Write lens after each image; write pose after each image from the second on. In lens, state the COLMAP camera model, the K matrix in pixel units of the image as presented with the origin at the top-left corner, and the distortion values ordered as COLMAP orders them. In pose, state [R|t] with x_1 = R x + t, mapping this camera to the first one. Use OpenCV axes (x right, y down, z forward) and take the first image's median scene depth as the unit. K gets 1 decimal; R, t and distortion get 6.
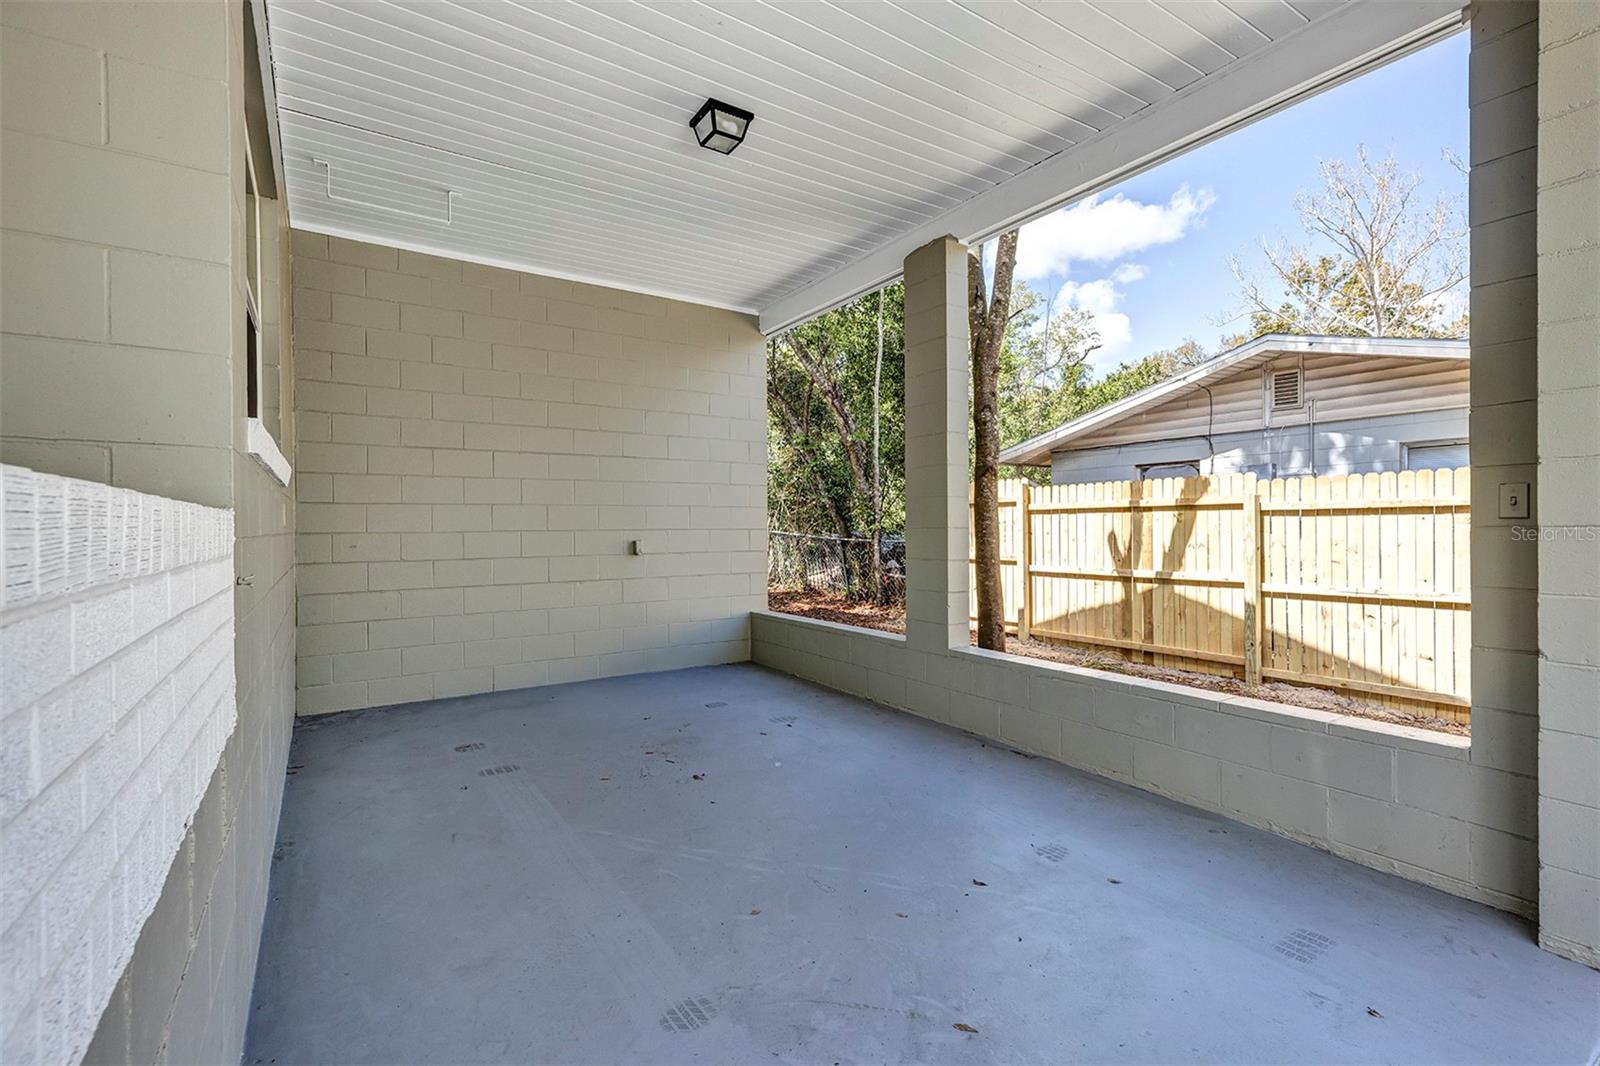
lens RADIAL K [[716.5, 0, 797.4], [0, 716.5, 528.5], [0, 0, 1]] dist [0.004337, 0.000177]
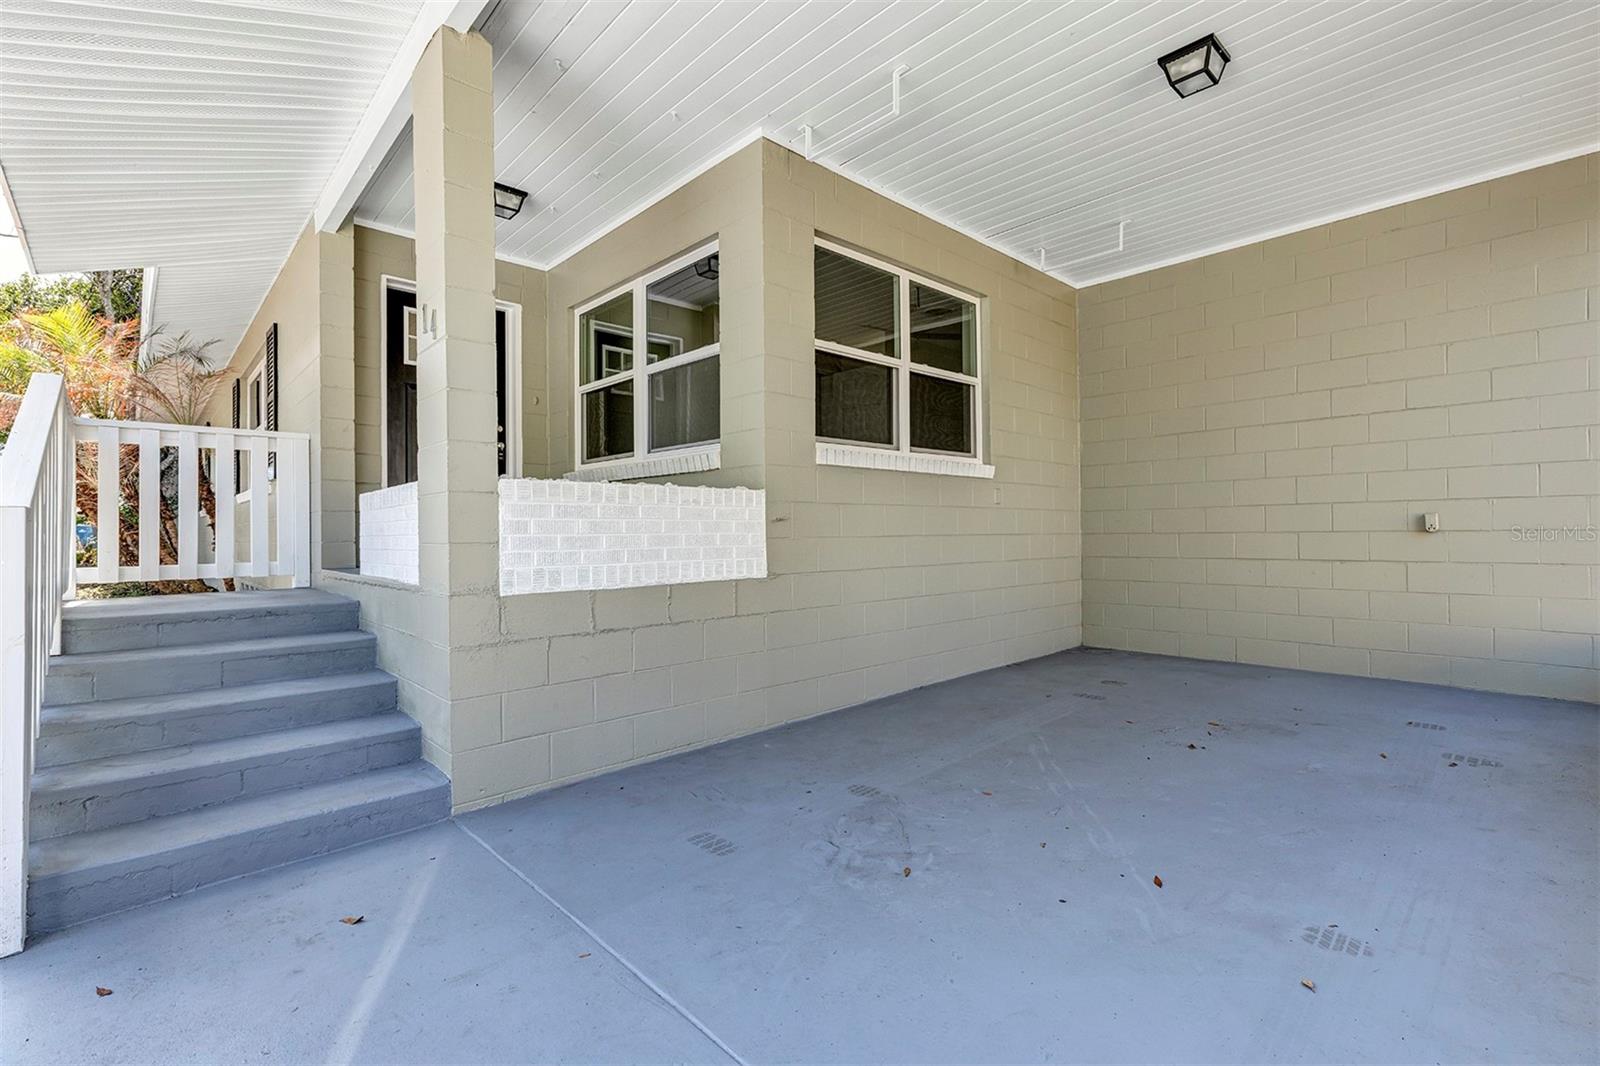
lens RADIAL K [[716.5, 0, 792.4], [0, 716.5, 531.5], [0, 0, 1]] dist [0.004337, 0.000177]
pose [[0.165443, 0.001934, -0.986217, 0.770077], [0.006434, 0.999975, 0.003041, 0.051365], [0.986198, -0.006848, 0.165426, 0.321114]]
